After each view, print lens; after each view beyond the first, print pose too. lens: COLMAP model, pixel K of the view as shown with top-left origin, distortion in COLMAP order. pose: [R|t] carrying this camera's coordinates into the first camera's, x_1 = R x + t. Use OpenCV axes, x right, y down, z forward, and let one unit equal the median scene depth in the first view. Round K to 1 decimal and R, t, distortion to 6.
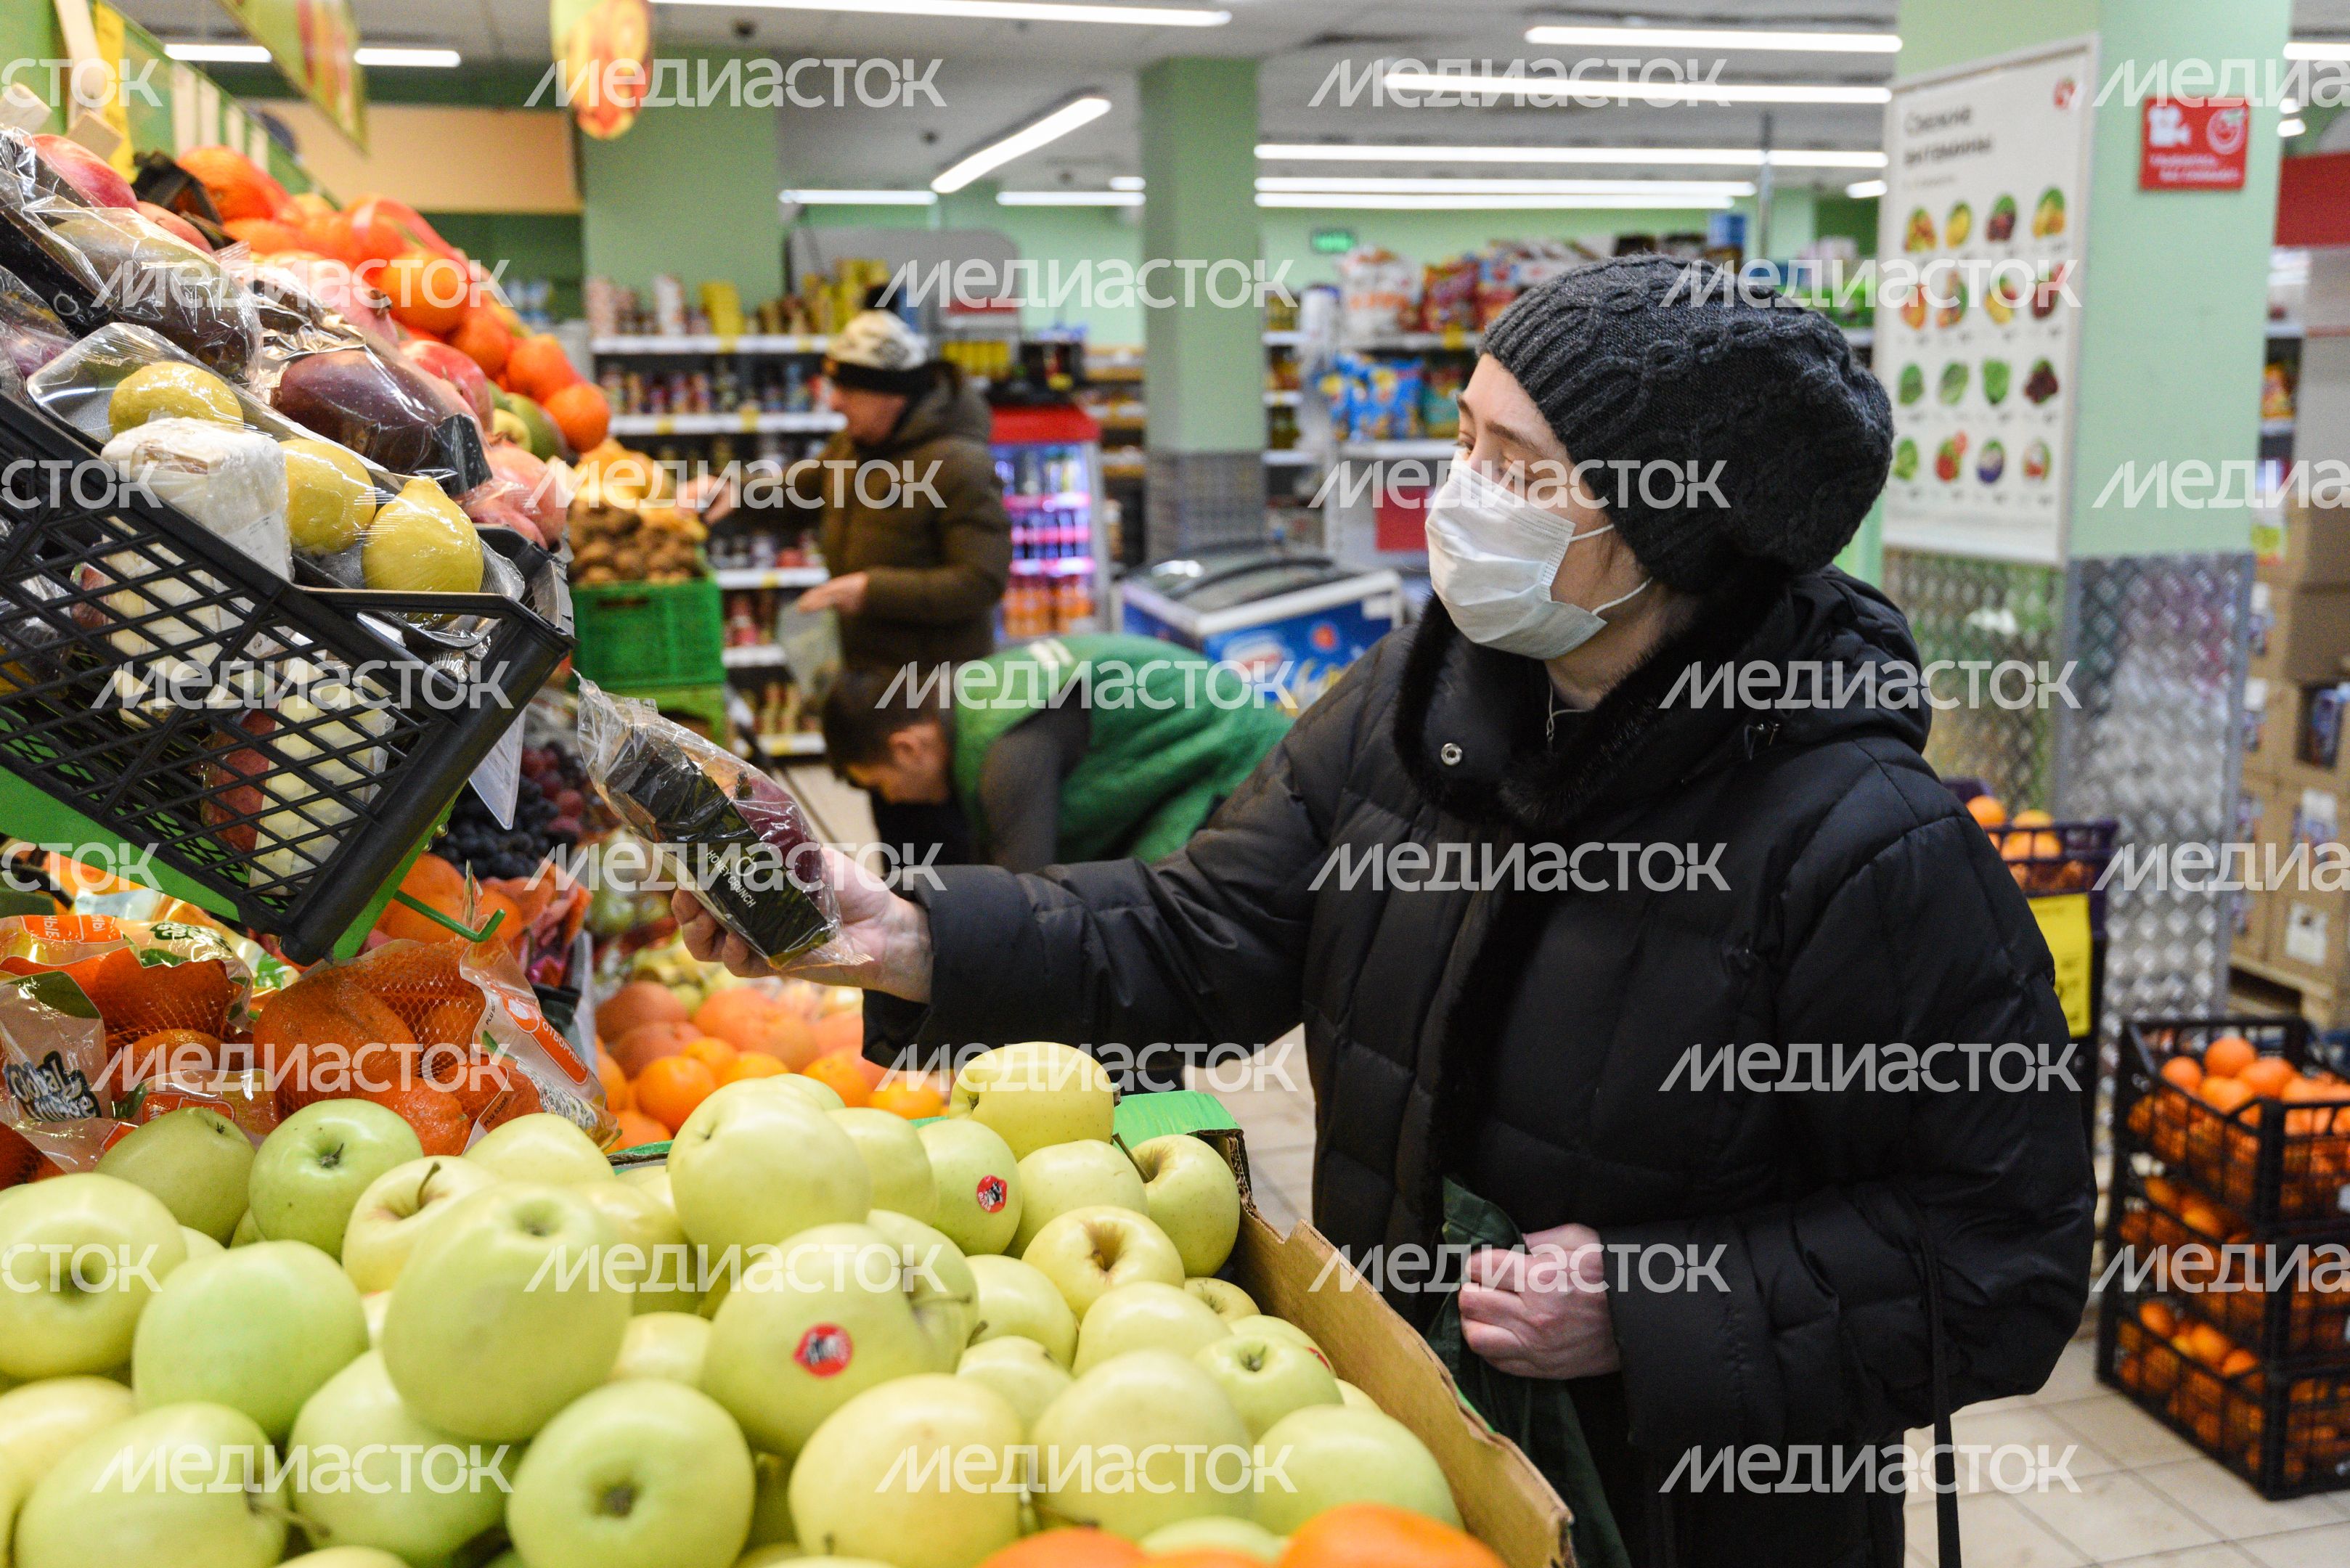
lens RADIAL K [[2333.1, 0, 1249.2], [0, 2333.1, 798.4], [0, 0, 1]] dist [0.036580, -0.009233]
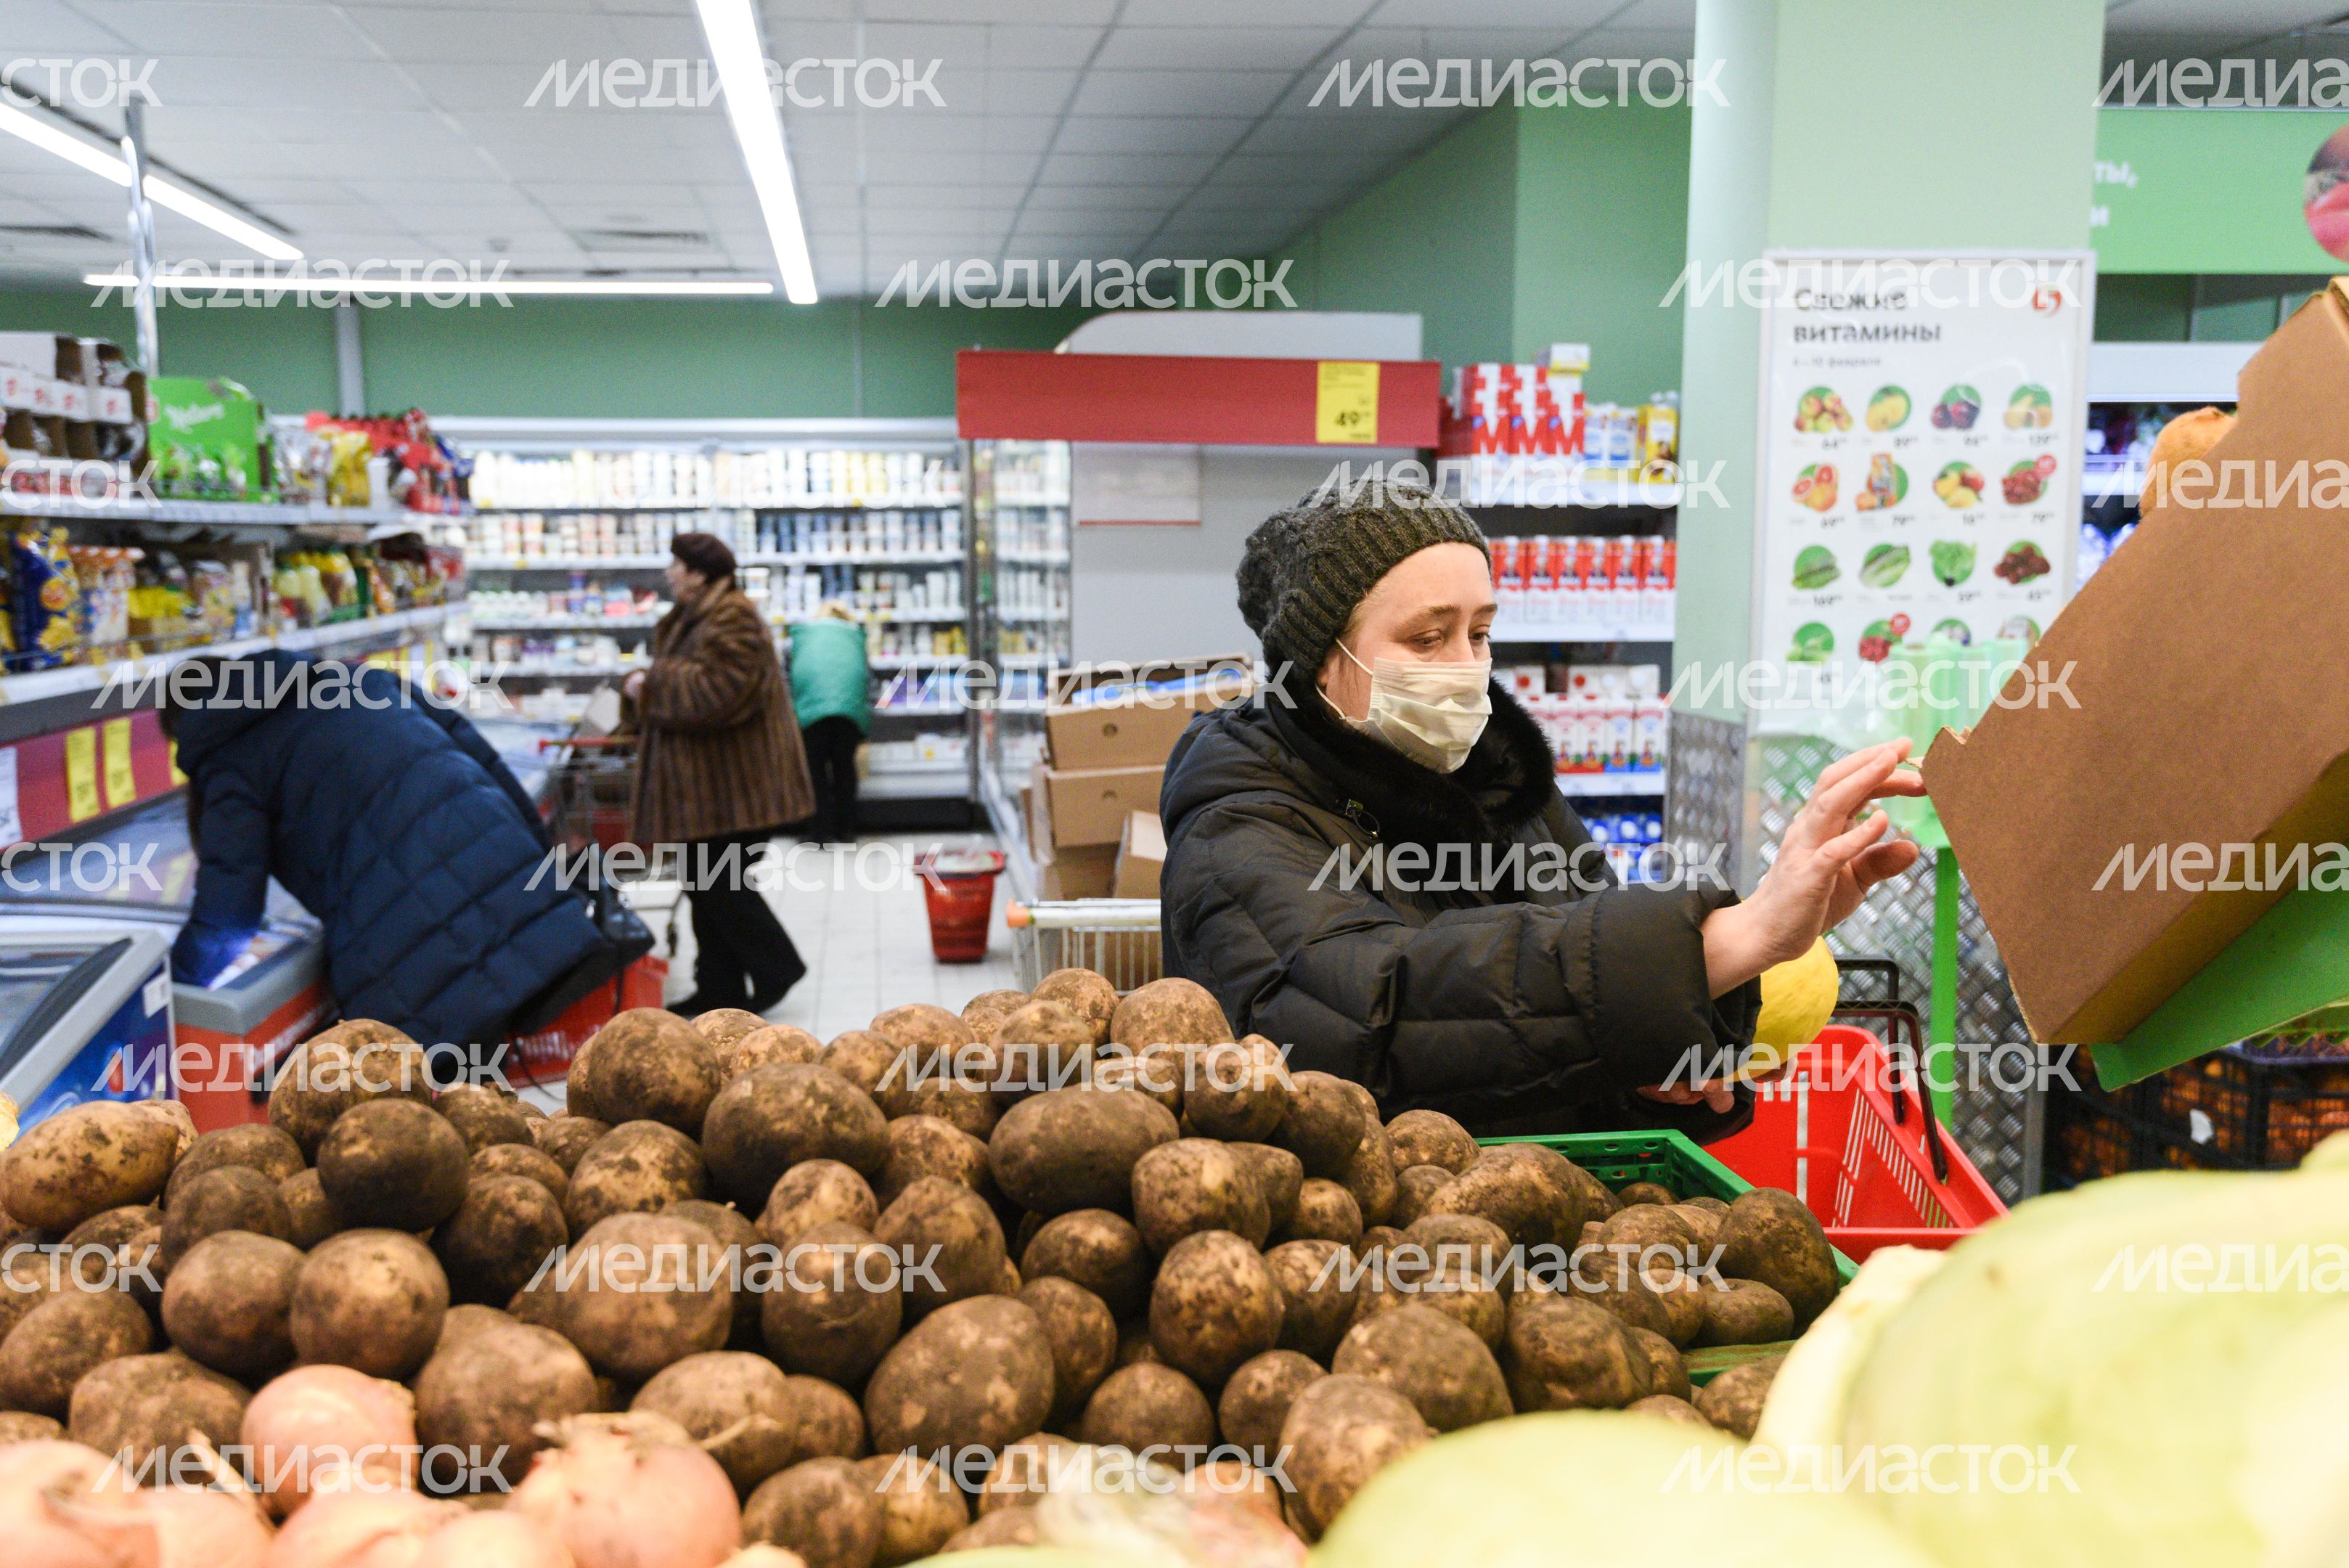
lens RADIAL K [[2039.1, 0, 1174.5], [0, 2039.1, 784.0], [0, 0, 1]] dist [-0.001133, -0.001007]
pose [[0.138631, -0.110045, 0.984211, -0.654670], [0.187474, 0.978754, 0.083028, -0.235158], [-0.972438, 0.173004, 0.156316, 1.284061]]
